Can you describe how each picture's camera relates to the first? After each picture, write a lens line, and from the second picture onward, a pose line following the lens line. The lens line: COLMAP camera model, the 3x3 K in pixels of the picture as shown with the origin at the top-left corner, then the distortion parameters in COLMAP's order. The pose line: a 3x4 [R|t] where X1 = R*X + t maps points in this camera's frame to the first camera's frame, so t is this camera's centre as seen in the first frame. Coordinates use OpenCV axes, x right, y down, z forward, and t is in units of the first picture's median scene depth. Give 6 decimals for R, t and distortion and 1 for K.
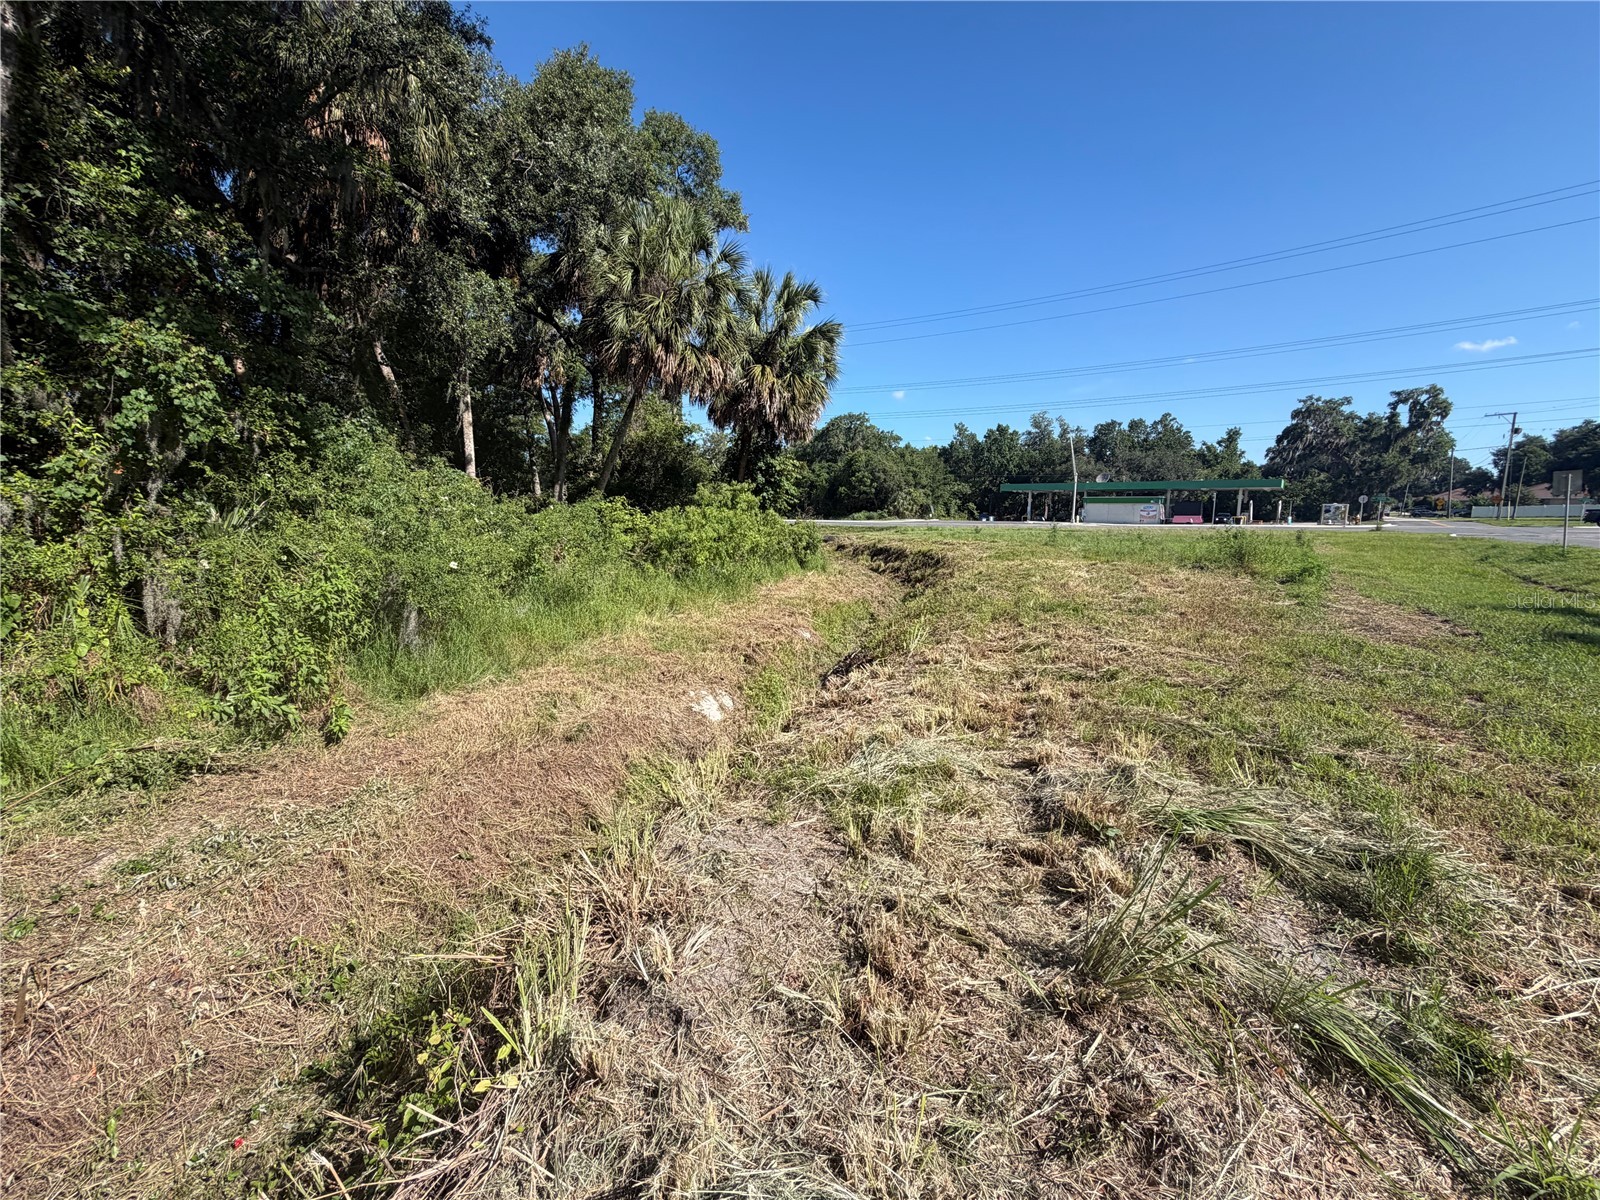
lens RADIAL K [[643.1, 0, 790.8], [0, 643.1, 598.3], [0, 0, 1]] dist [0.003780, 0.000463]
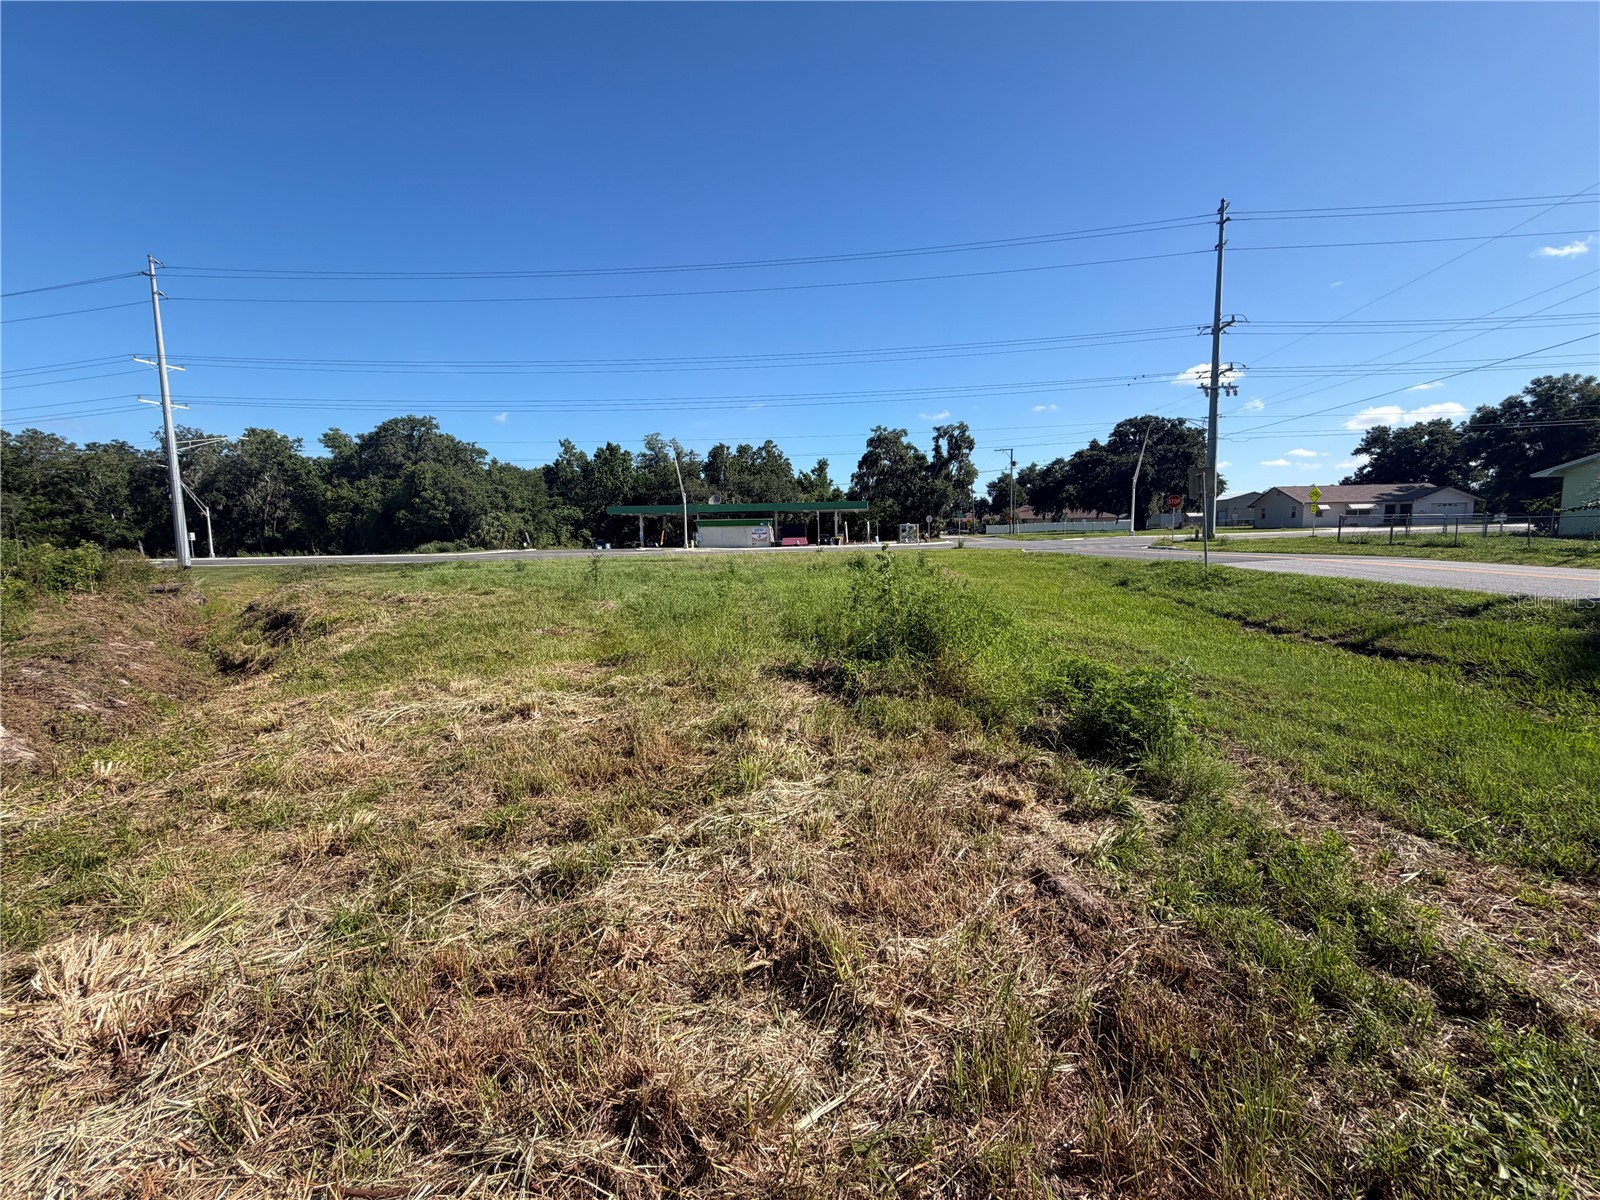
lens RADIAL K [[643.1, 0, 801.6], [0, 643.1, 597.5], [0, 0, 1]] dist [0.003780, 0.000463]
pose [[0.847997, -0.072556, 0.525011, 0.074229], [0.094979, 0.995353, -0.015854, -0.014794], [-0.521421, 0.063309, 0.850948, 0.118036]]
